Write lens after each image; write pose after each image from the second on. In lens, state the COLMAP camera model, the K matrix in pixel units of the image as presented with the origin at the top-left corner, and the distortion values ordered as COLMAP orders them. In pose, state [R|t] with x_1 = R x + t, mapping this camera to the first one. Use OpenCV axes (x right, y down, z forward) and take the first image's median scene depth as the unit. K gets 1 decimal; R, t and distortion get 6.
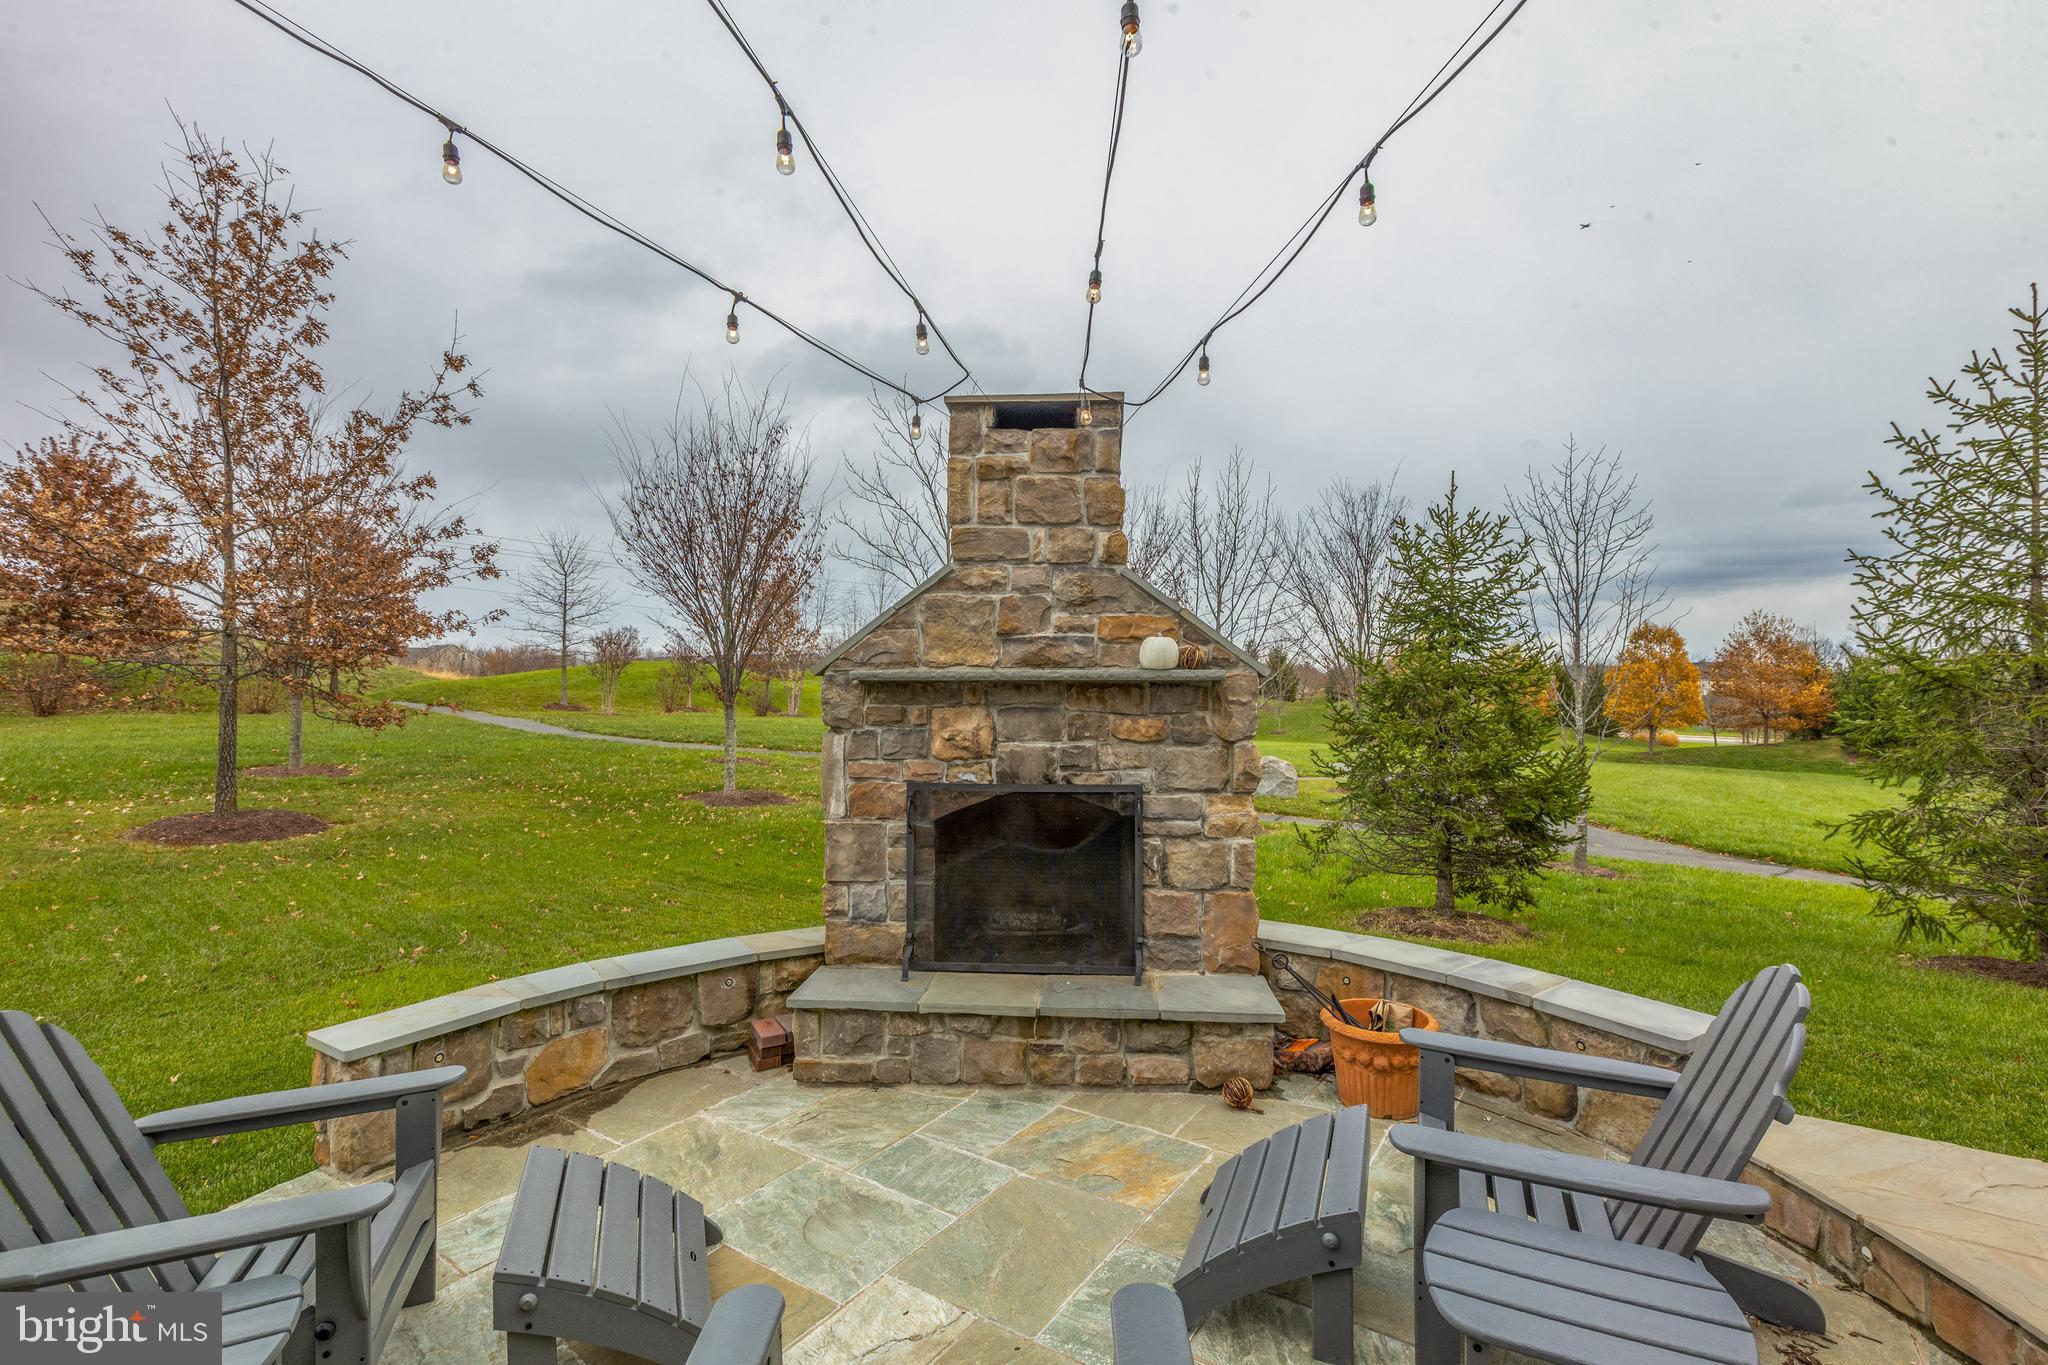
lens RADIAL K [[909.4, 0, 1027.6], [0, 909.4, 679.1], [0, 0, 1]] dist [0.002061, -0.000516]
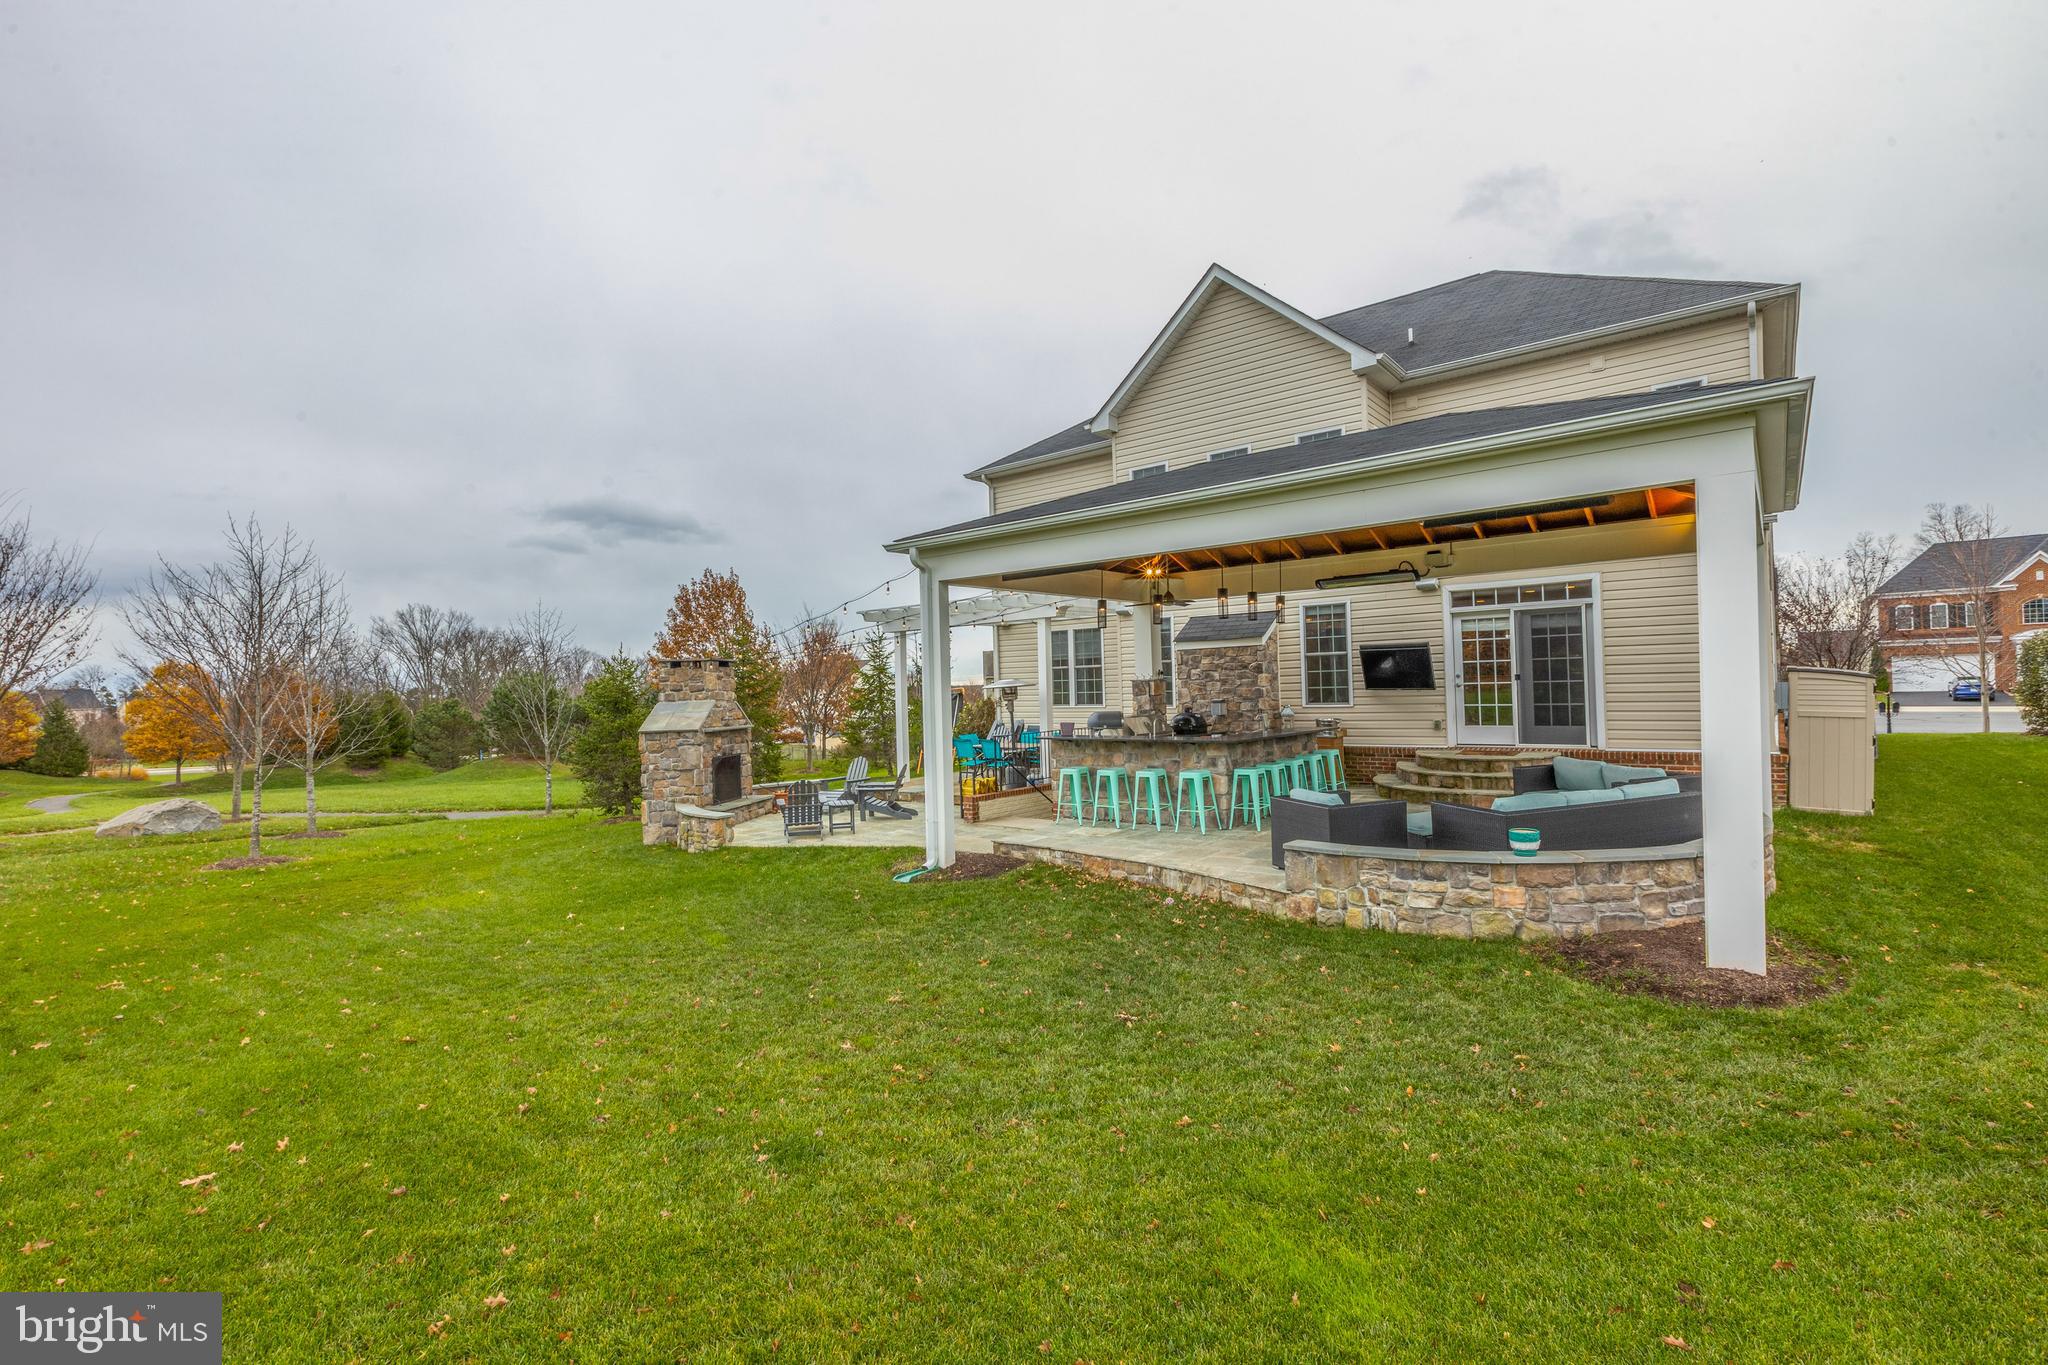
lens RADIAL K [[909.4, 0, 1030.1], [0, 909.4, 674.6], [0, 0, 1]] dist [0.002061, -0.000516]
pose [[0.078973, 0.013377, 0.996787, -3.905067], [0.018369, 0.999721, -0.014872, -0.157508], [-0.996708, 0.019484, 0.078705, -0.665732]]
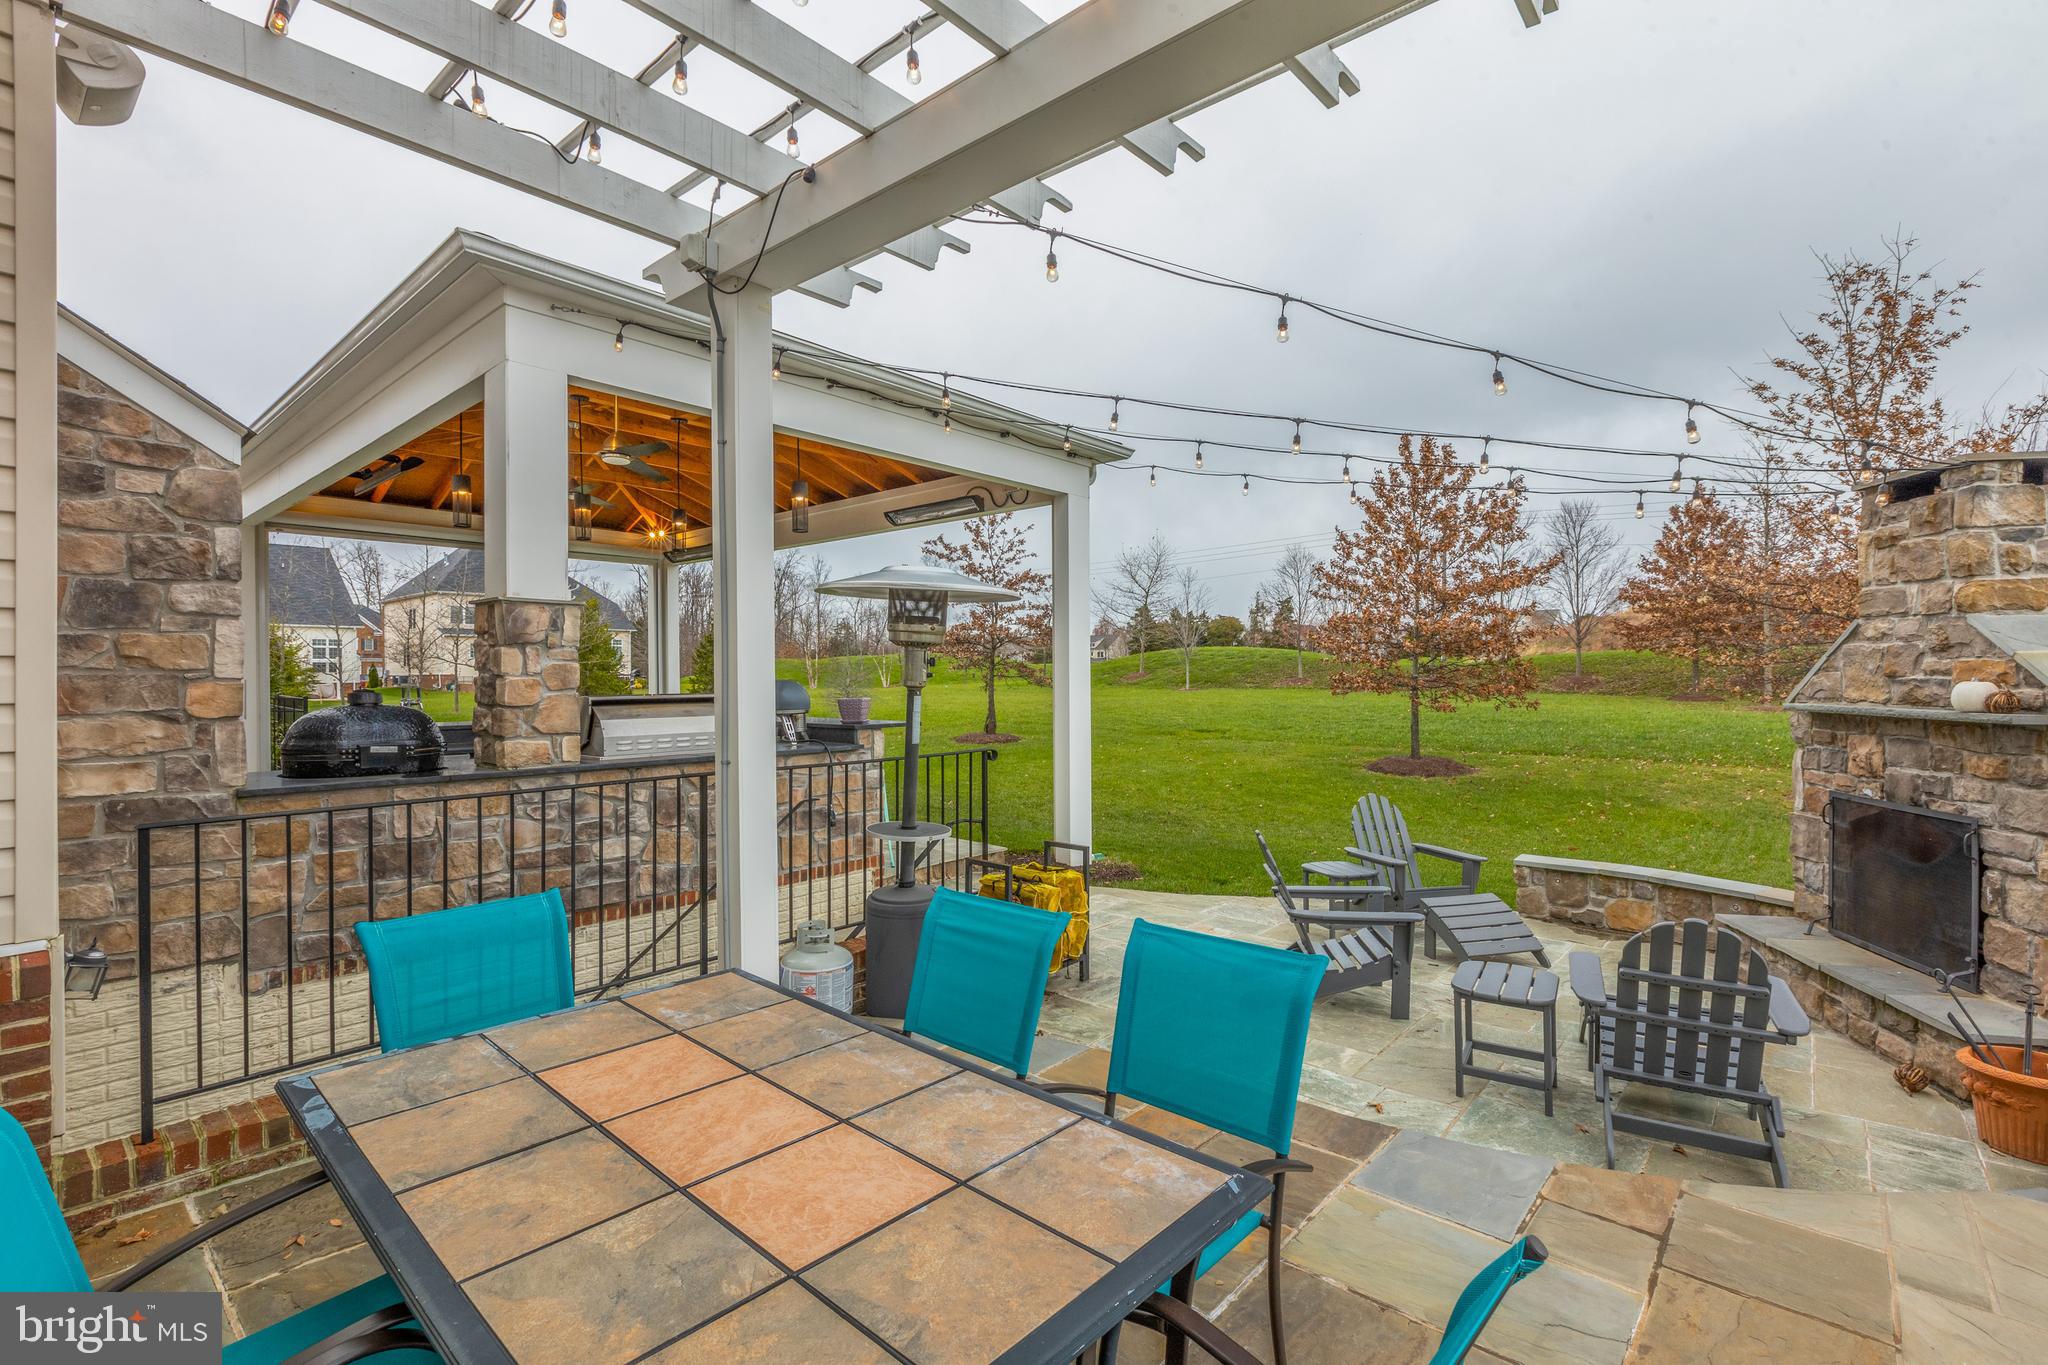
lens RADIAL K [[921.0, 0, 1028.2], [0, 921.0, 678.7], [0, 0, 1]] dist [-0.007101, -0.001066]
pose [[-0.108610, 0.006198, -0.994065, 1.293328], [0.013547, 0.999897, 0.004754, -0.067577], [0.993992, -0.012950, -0.108683, 0.004224]]
